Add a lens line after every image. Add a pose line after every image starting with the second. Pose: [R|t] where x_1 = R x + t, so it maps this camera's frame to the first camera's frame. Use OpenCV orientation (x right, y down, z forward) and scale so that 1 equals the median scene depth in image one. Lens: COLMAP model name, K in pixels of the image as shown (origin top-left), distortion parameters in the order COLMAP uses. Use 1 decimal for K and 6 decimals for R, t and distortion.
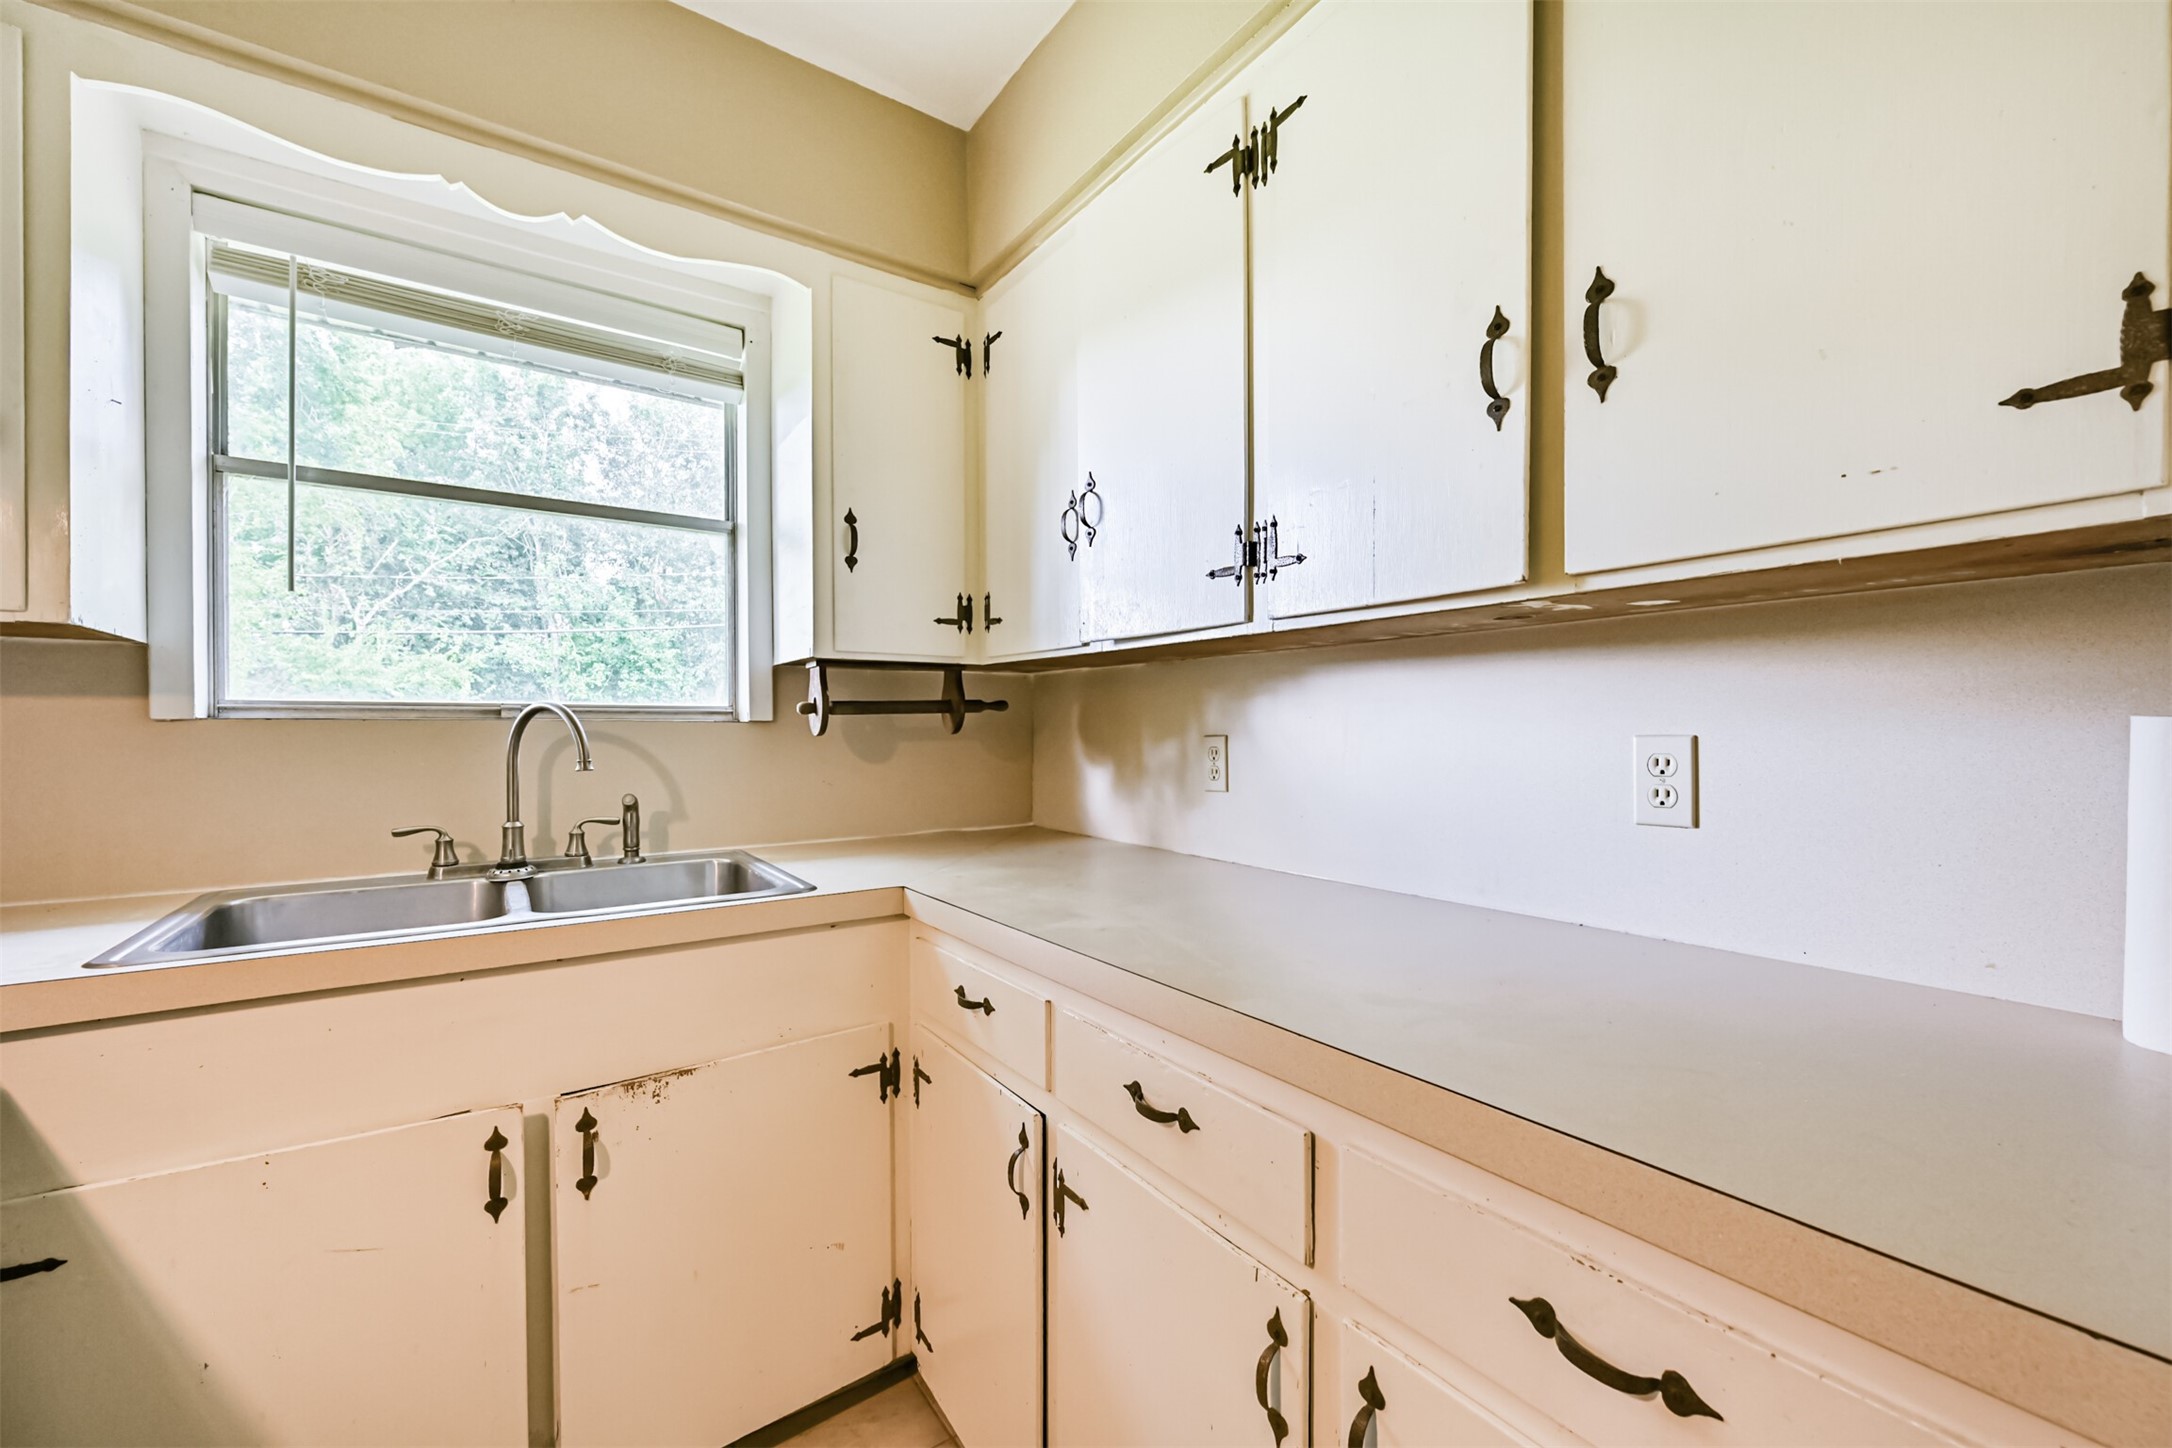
lens RADIAL K [[844.0, 0, 1073.4], [0, 844.0, 738.6], [0, 0, 1]] dist [0.000490, 0.000594]
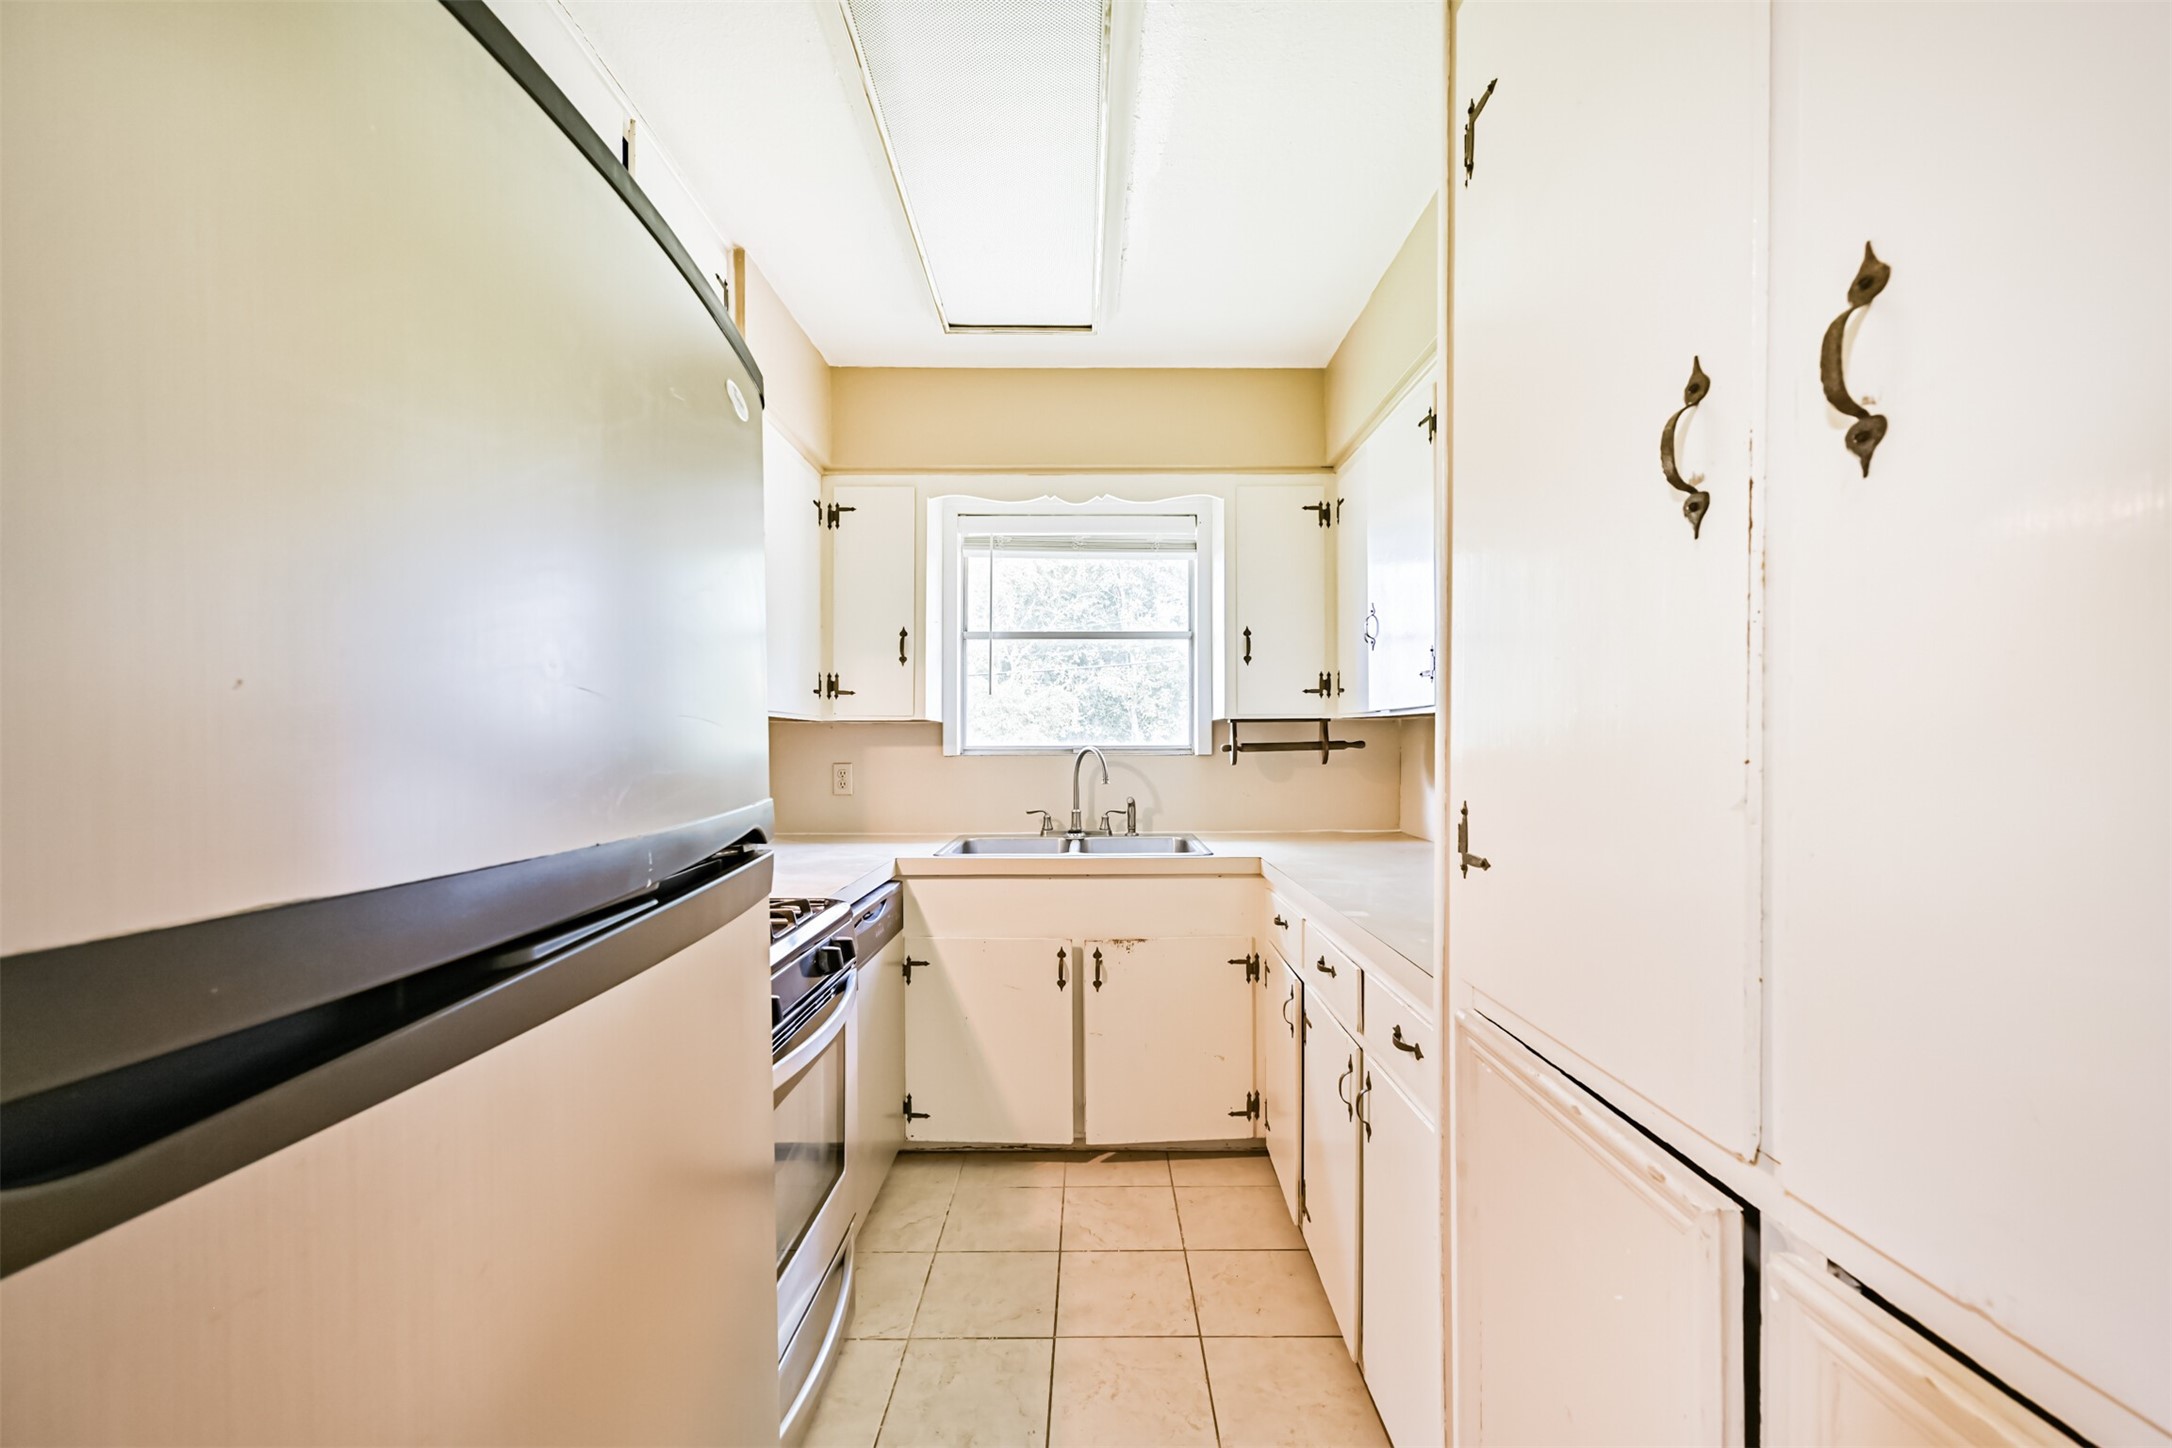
lens RADIAL K [[844.0, 0, 1098.4], [0, 844.0, 735.3], [0, 0, 1]] dist [0.000490, 0.000594]
pose [[0.825322, -0.003447, -0.564652, 0.442950], [-0.005242, 0.999892, -0.013765, -0.041459], [0.564638, 0.014320, 0.825215, -0.532112]]
